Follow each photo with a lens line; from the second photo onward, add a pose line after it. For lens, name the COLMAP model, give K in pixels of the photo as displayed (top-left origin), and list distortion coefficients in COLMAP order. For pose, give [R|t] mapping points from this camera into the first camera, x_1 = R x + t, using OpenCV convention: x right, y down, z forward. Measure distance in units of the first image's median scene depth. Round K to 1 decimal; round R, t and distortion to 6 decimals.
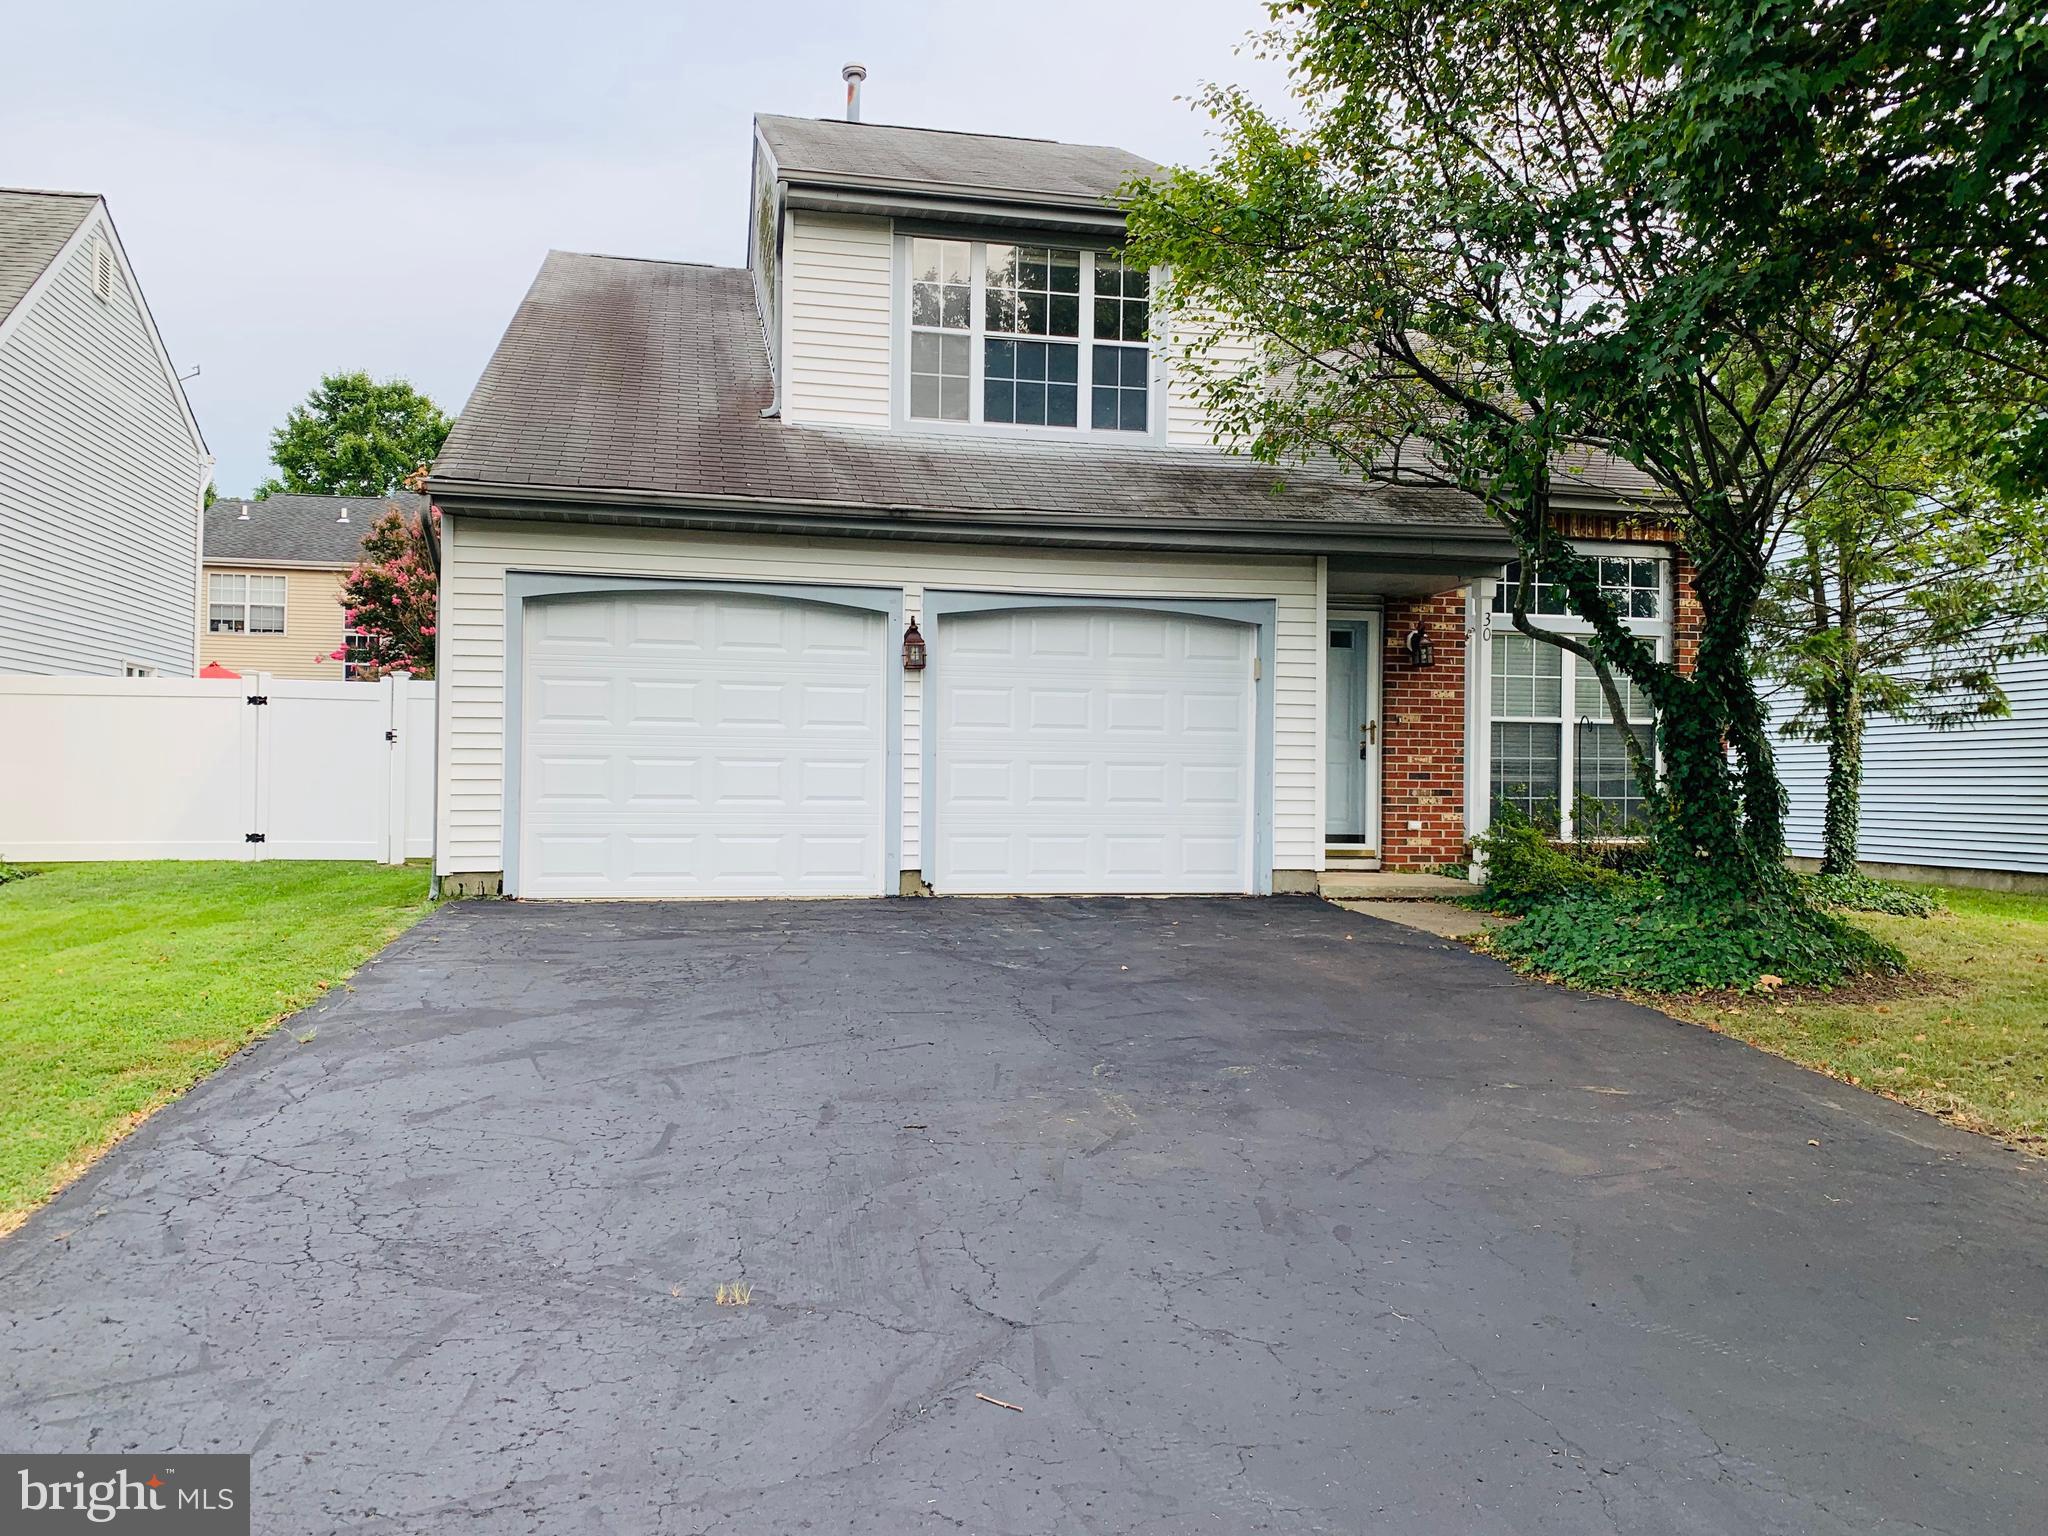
lens RADIAL K [[1556.2, 0, 1016.5], [0, 1556.2, 765.0], [0, 0, 1]] dist [0.076631, -0.107644]
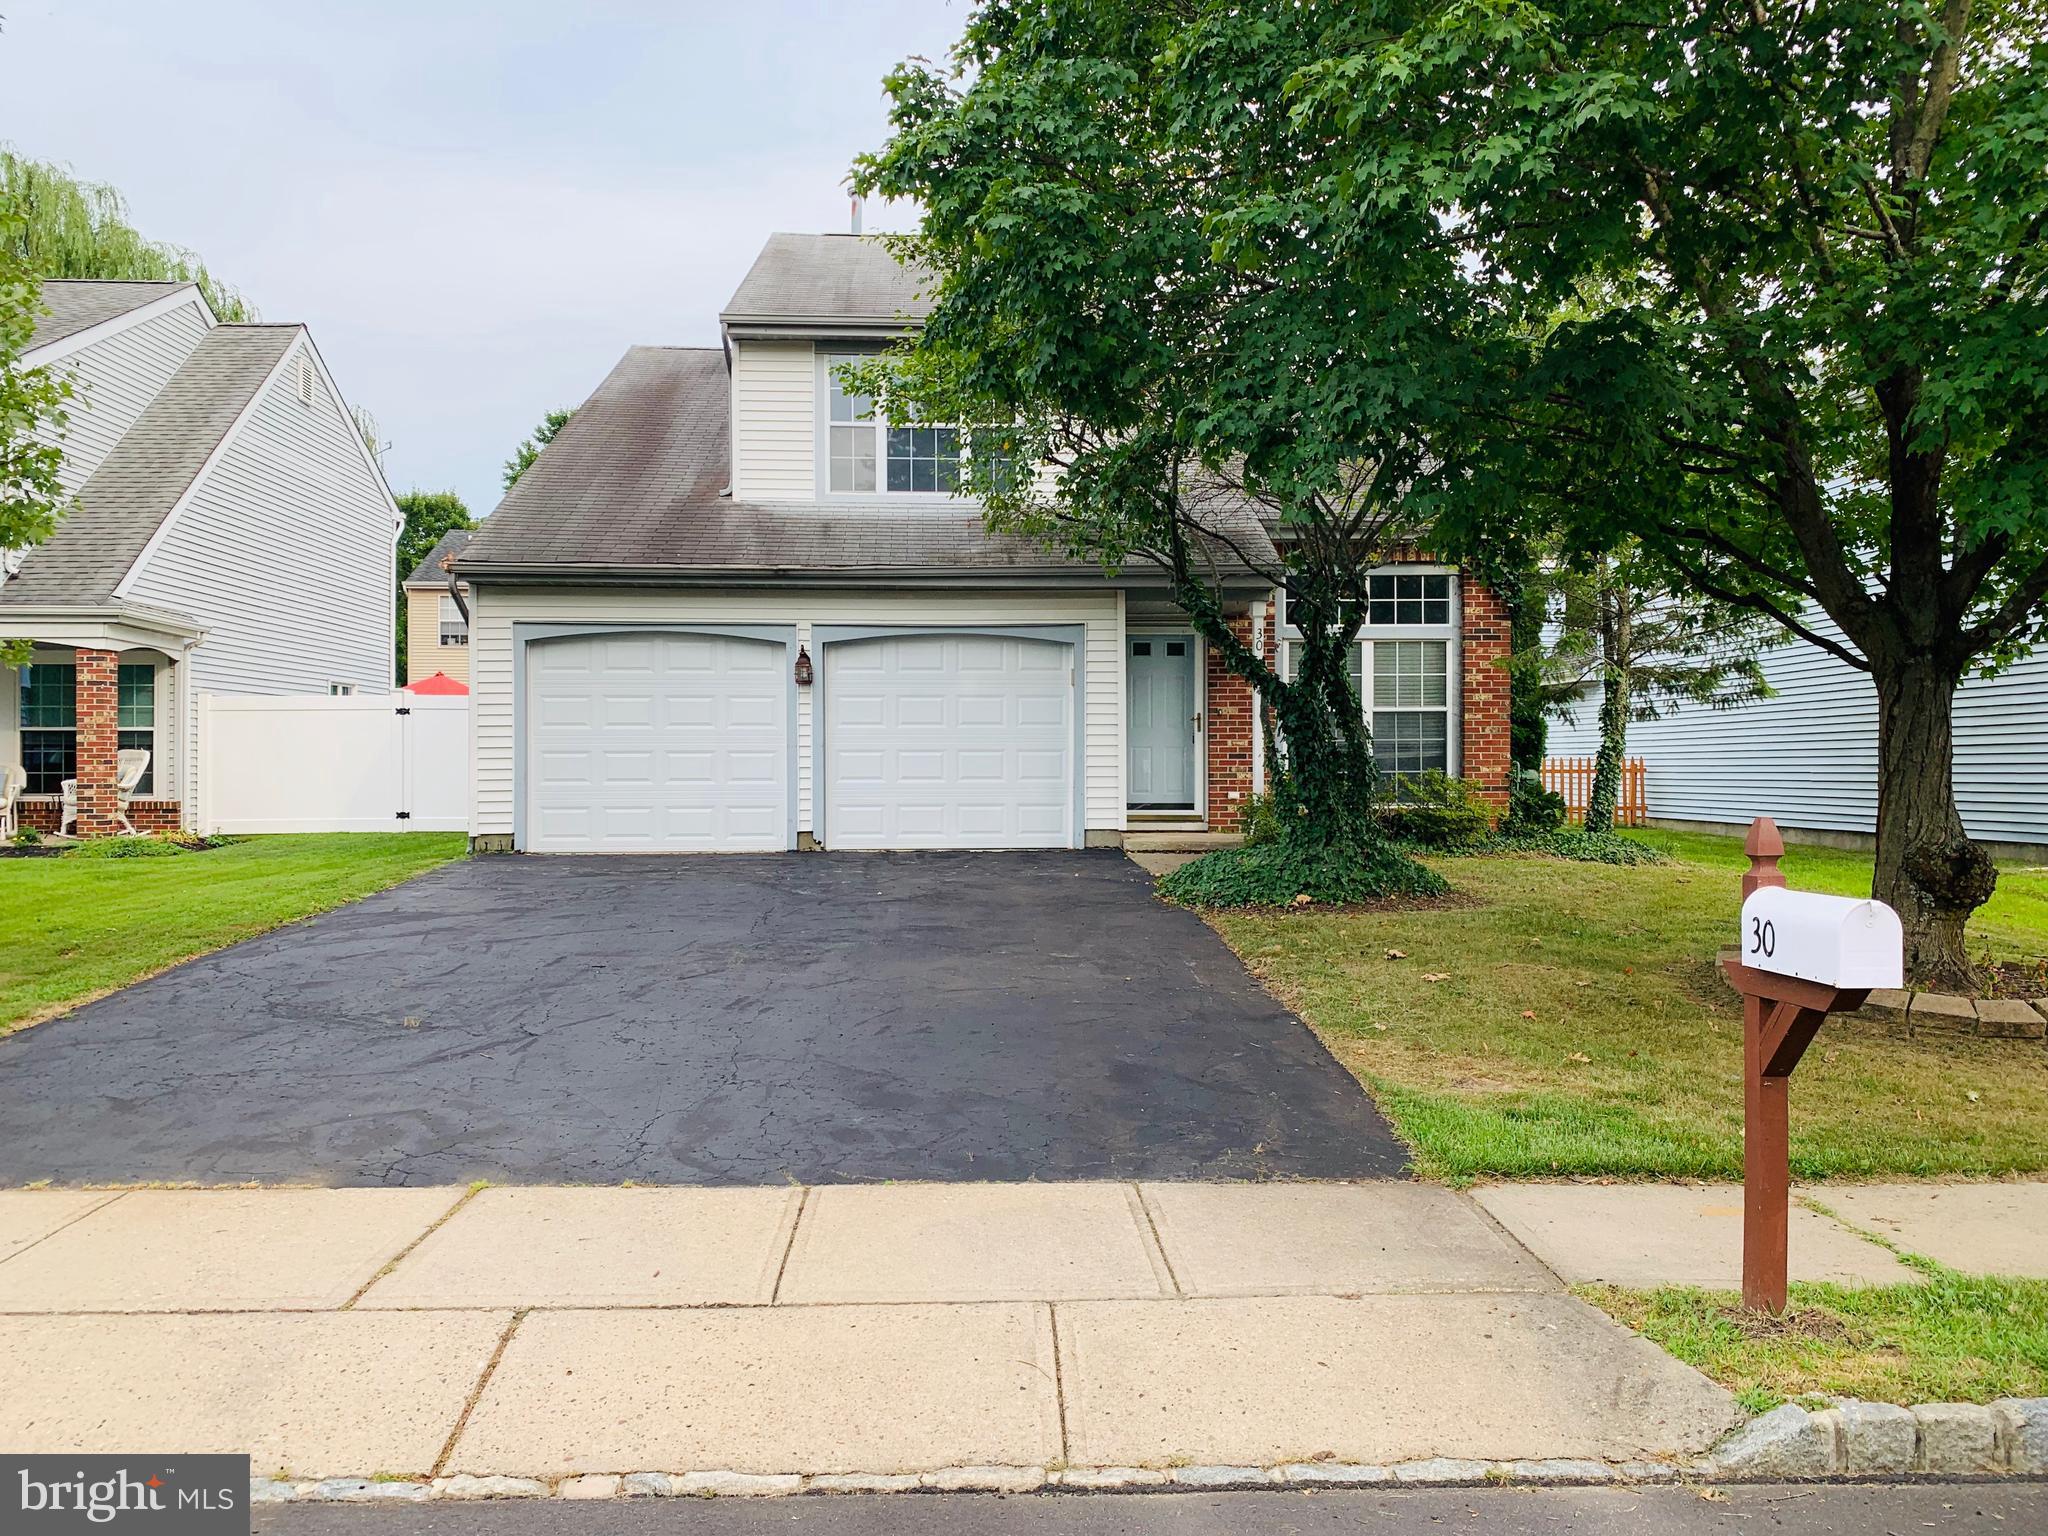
lens RADIAL K [[1565.7, 0, 1016.5], [0, 1565.7, 752.2], [0, 0, 1]] dist [0.152701, -0.363789]
pose [[0.986856, -0.015089, -0.160895, 0.318316], [0.015552, 0.999878, 0.001615, -0.001057], [0.160851, -0.004096, 0.986970, -0.310692]]
